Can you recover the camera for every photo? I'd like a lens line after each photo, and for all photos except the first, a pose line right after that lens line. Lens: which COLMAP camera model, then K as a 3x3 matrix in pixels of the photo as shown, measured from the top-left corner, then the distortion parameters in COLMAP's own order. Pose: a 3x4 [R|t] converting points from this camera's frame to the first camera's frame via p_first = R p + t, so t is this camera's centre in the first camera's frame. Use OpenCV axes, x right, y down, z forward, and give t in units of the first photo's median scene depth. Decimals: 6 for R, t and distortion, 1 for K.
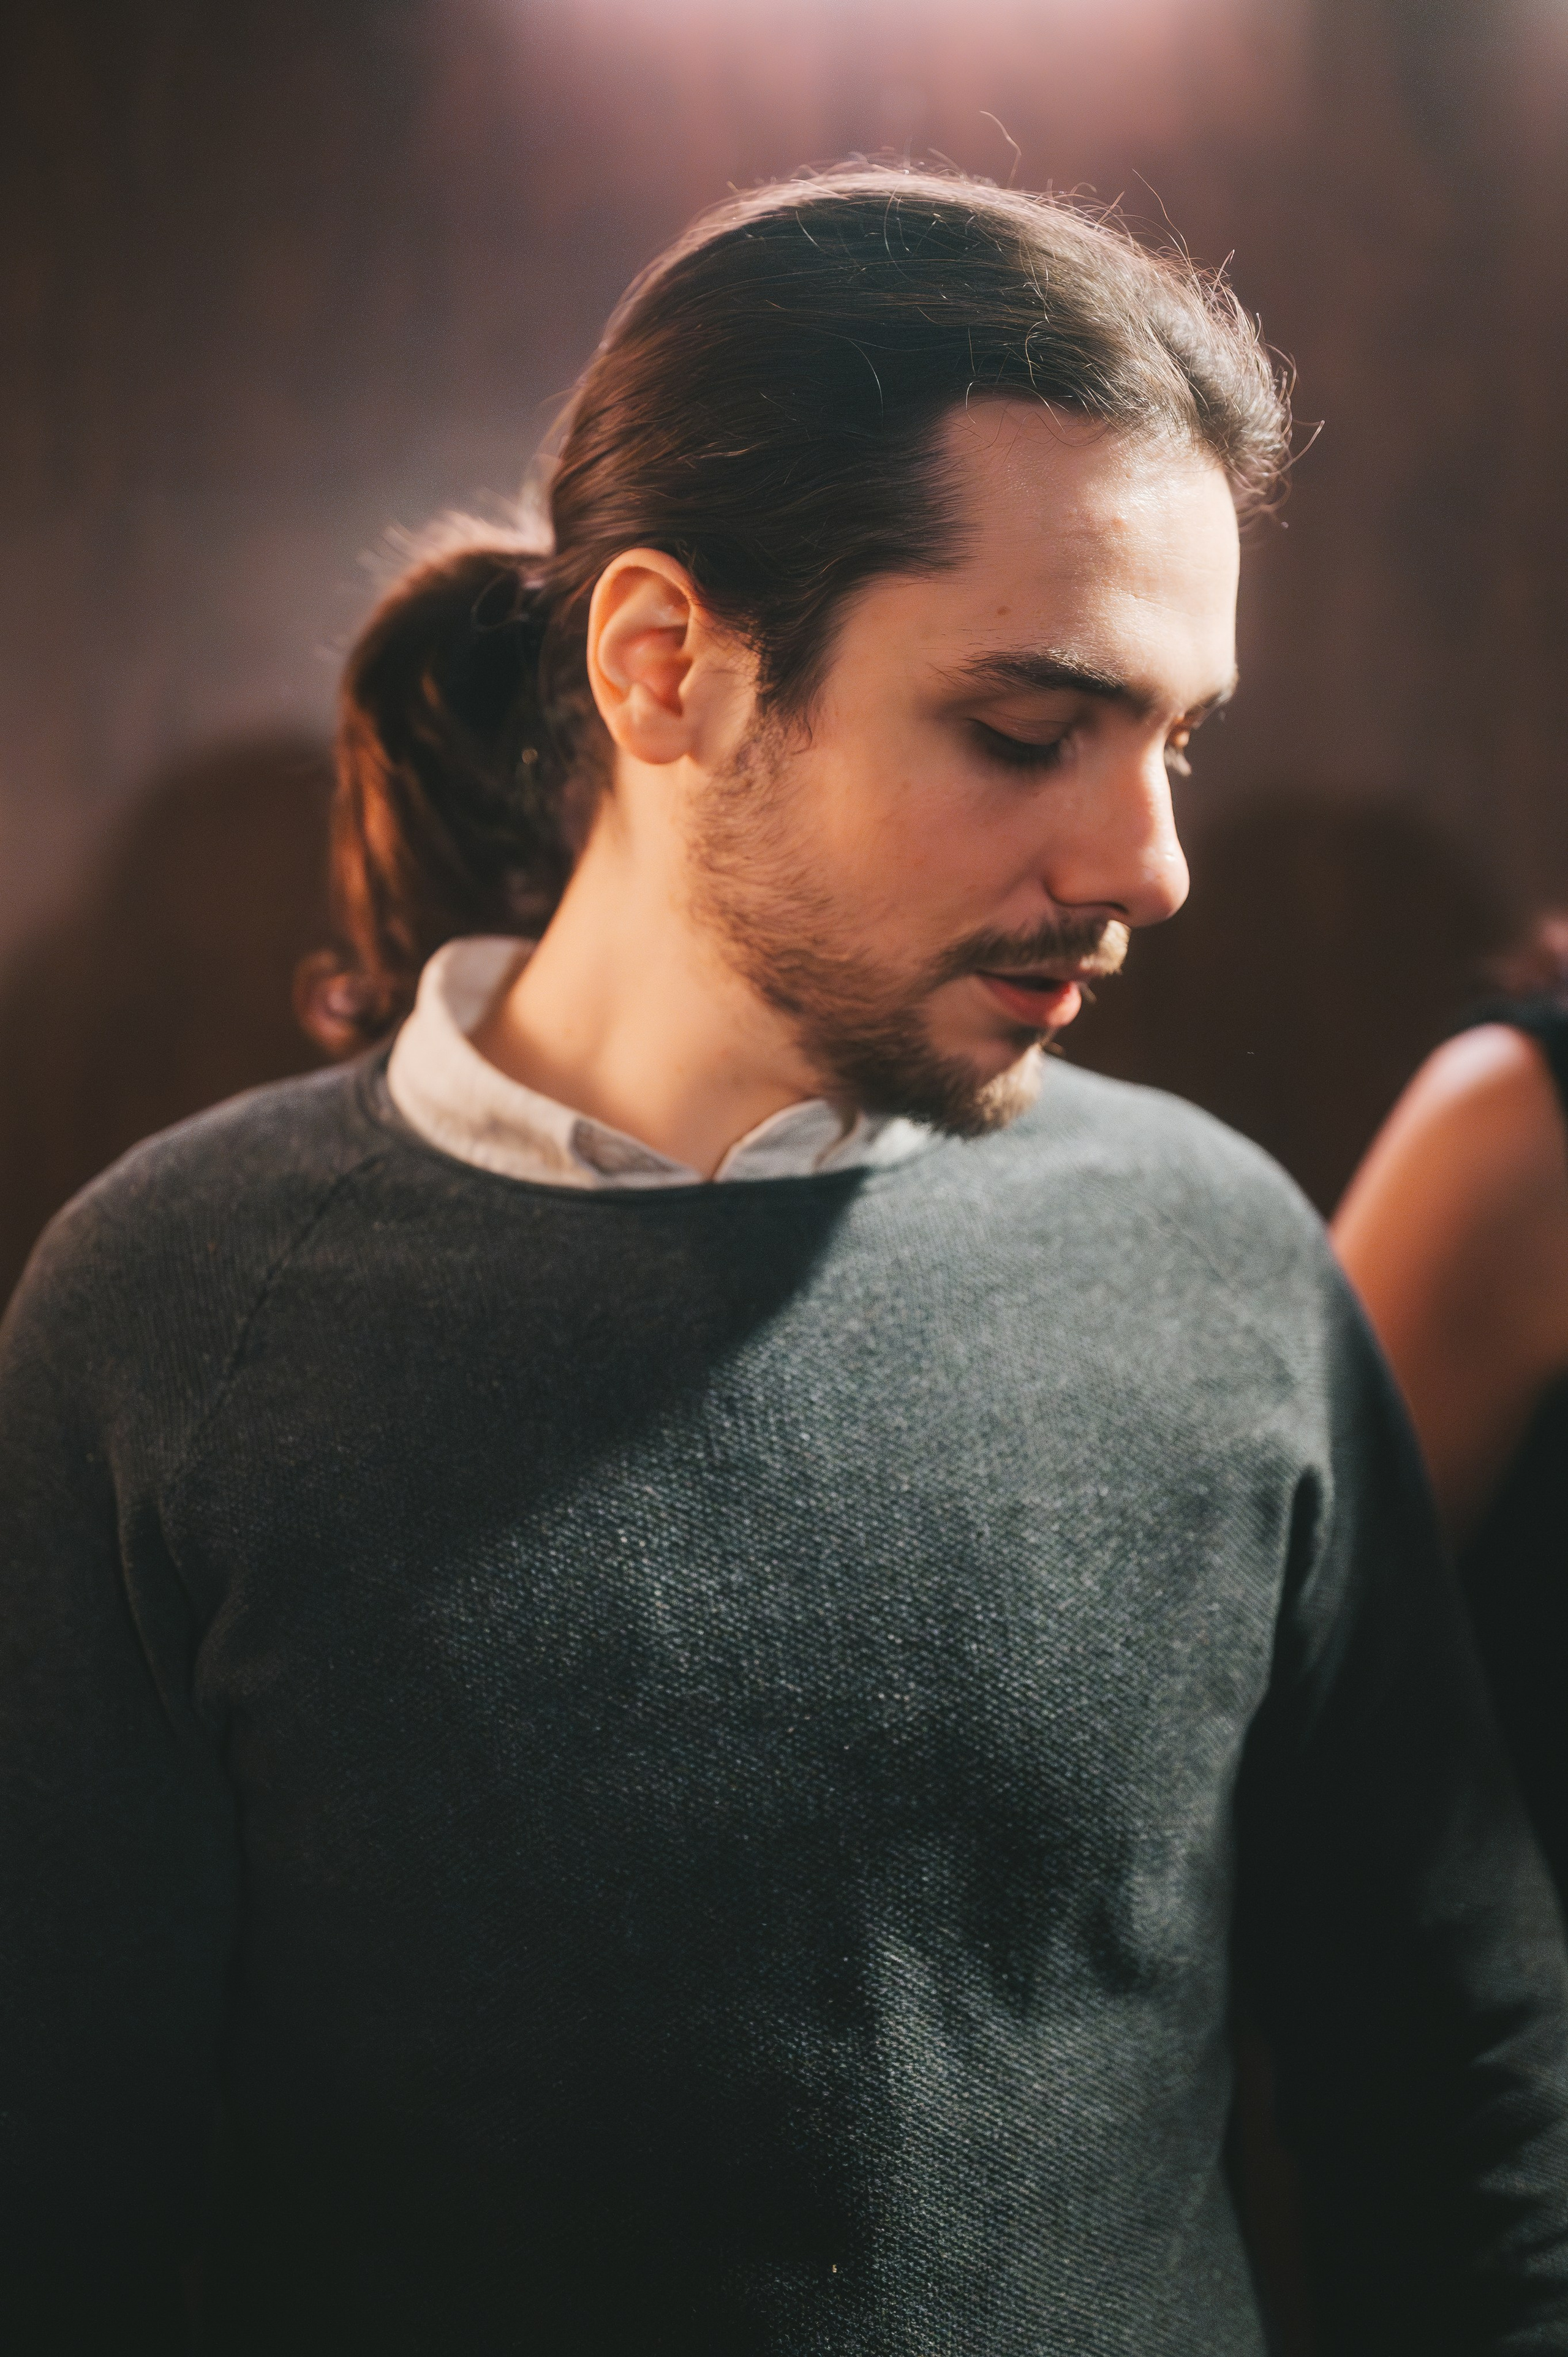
lens RADIAL K [[3378.3, 0, 785.0], [0, 3378.3, 1182.5], [0, 0, 1]] dist [-0.025097, 0.000000]
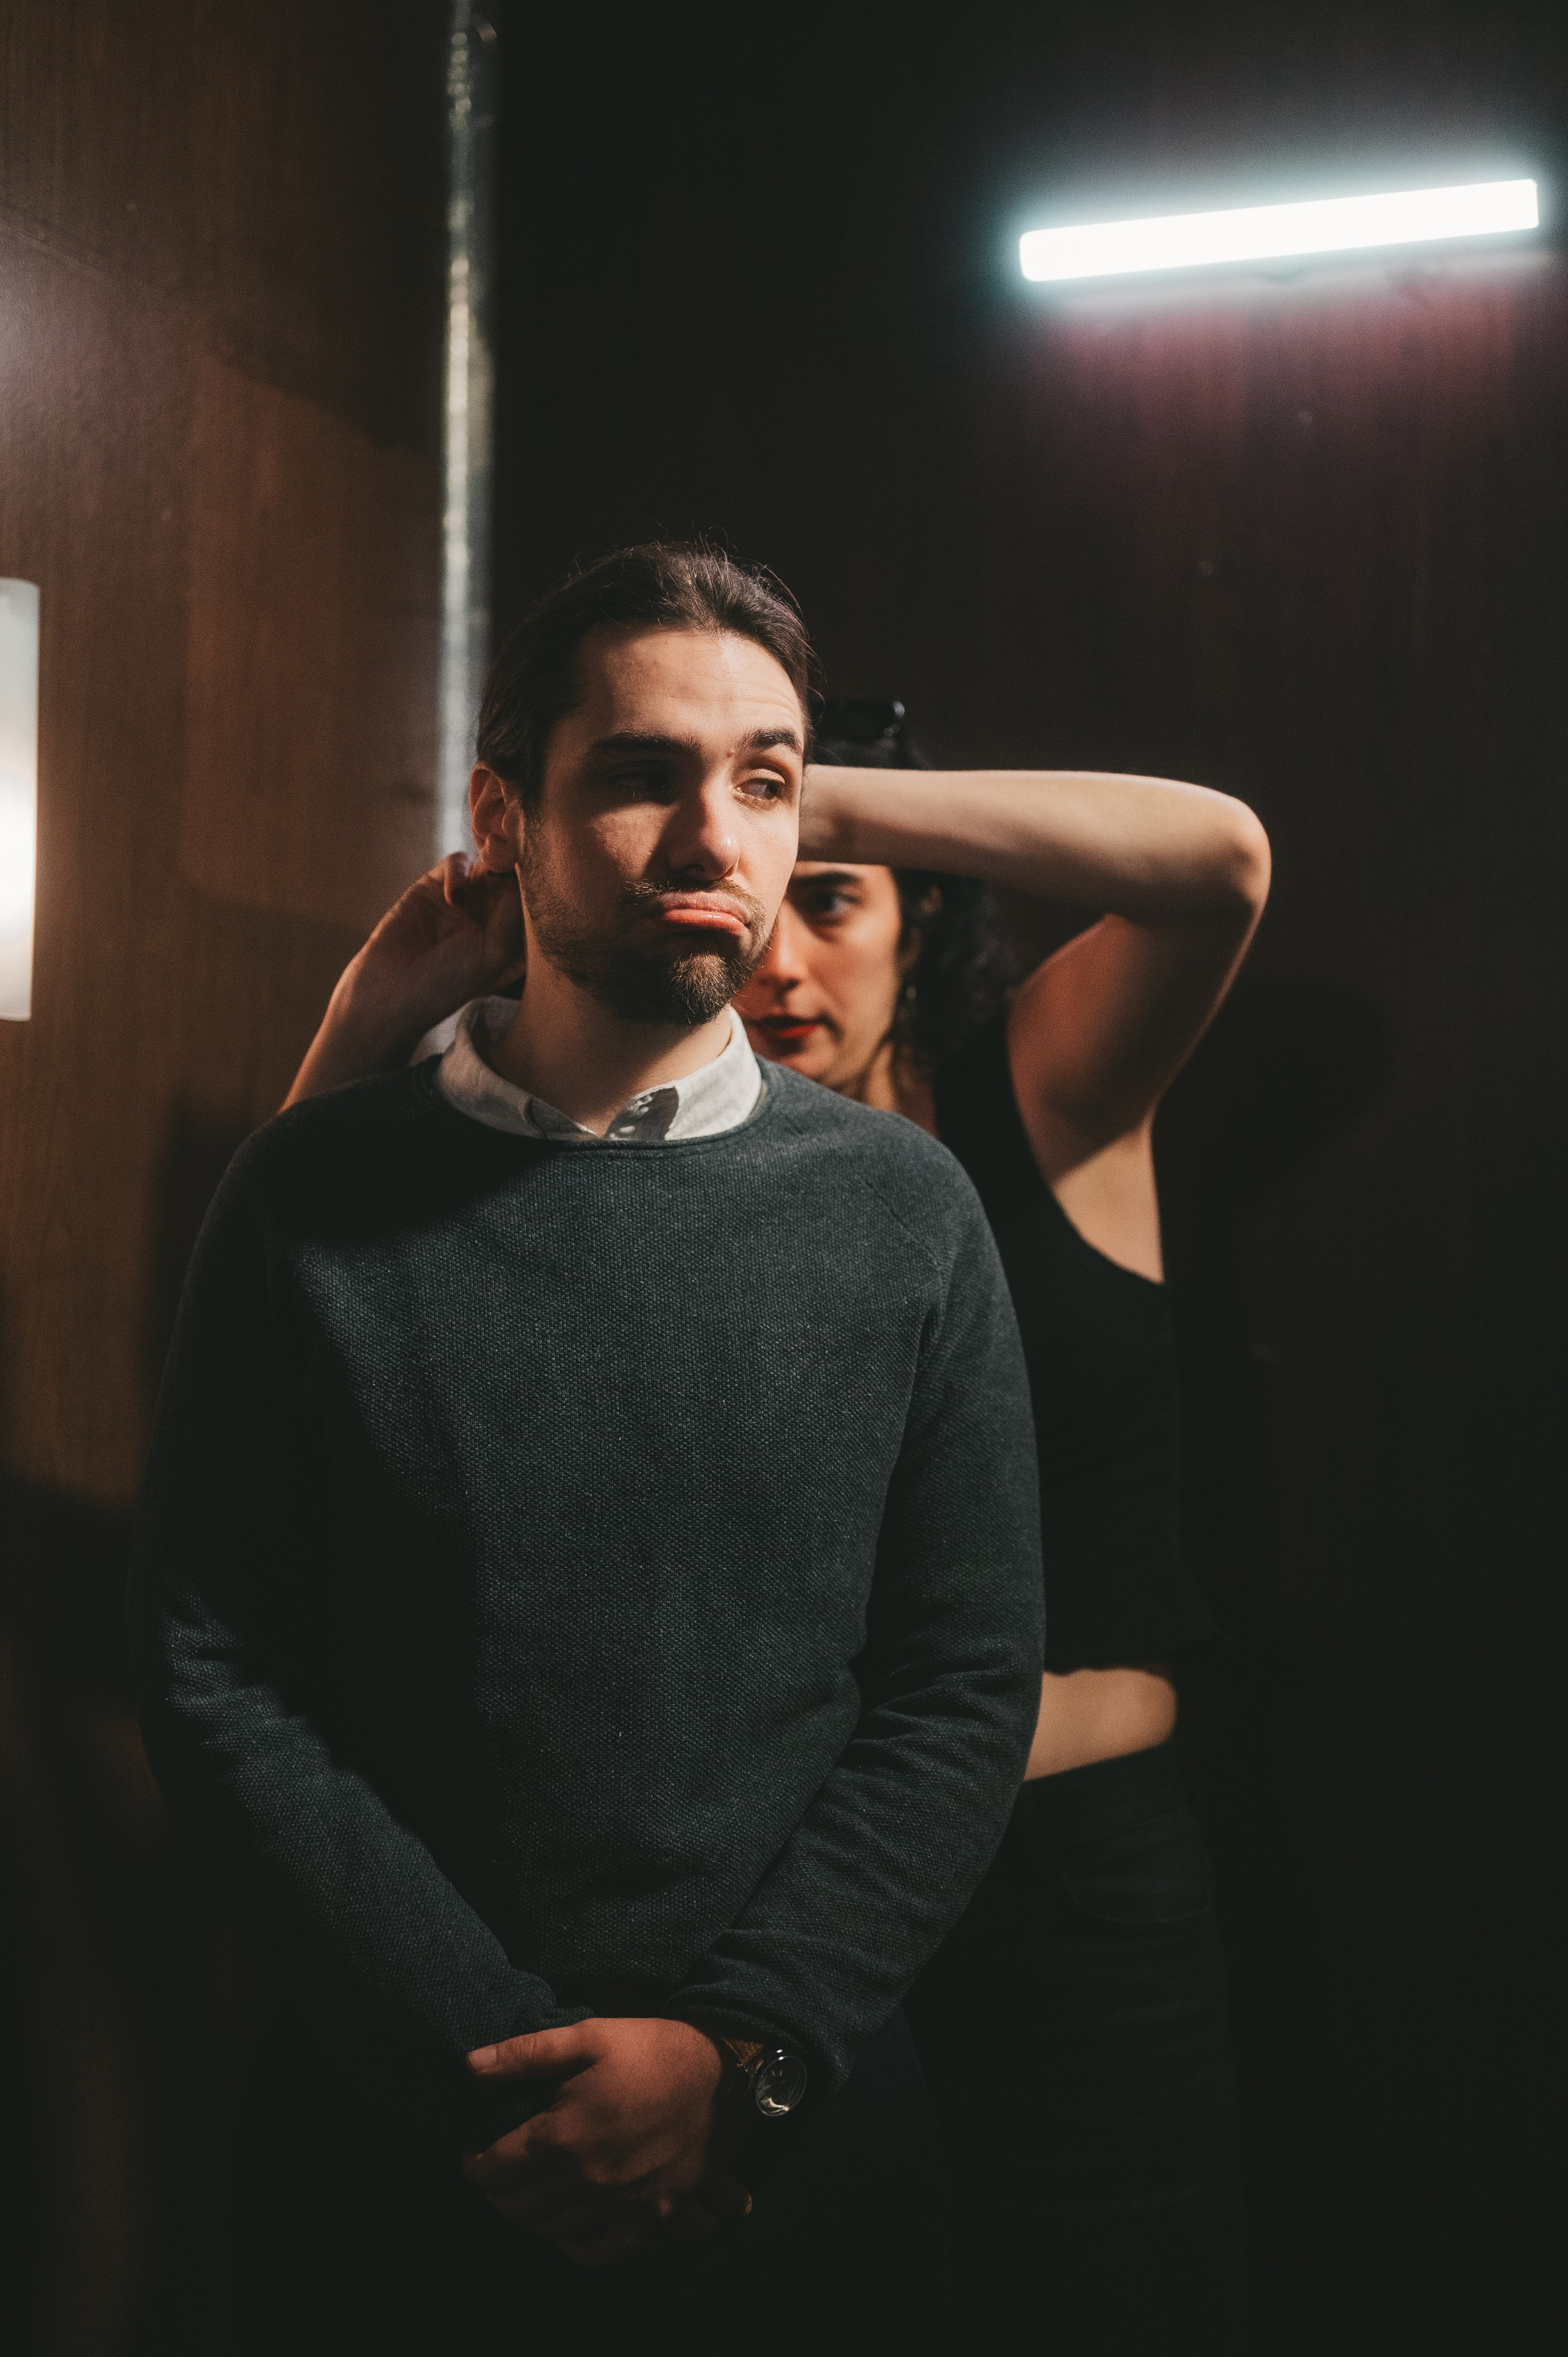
lens RADIAL K [[3377.8, 0, 783.9], [0, 3377.8, 1172.4], [0, 0, 1]] dist [-0.025097, 0.000000]
pose [[0.997805, 0.064119, 0.016546, 0.045611], [-0.064037, 0.997933, -0.005439, 0.019542], [-0.016860, 0.004367, 0.999848, -0.784715]]
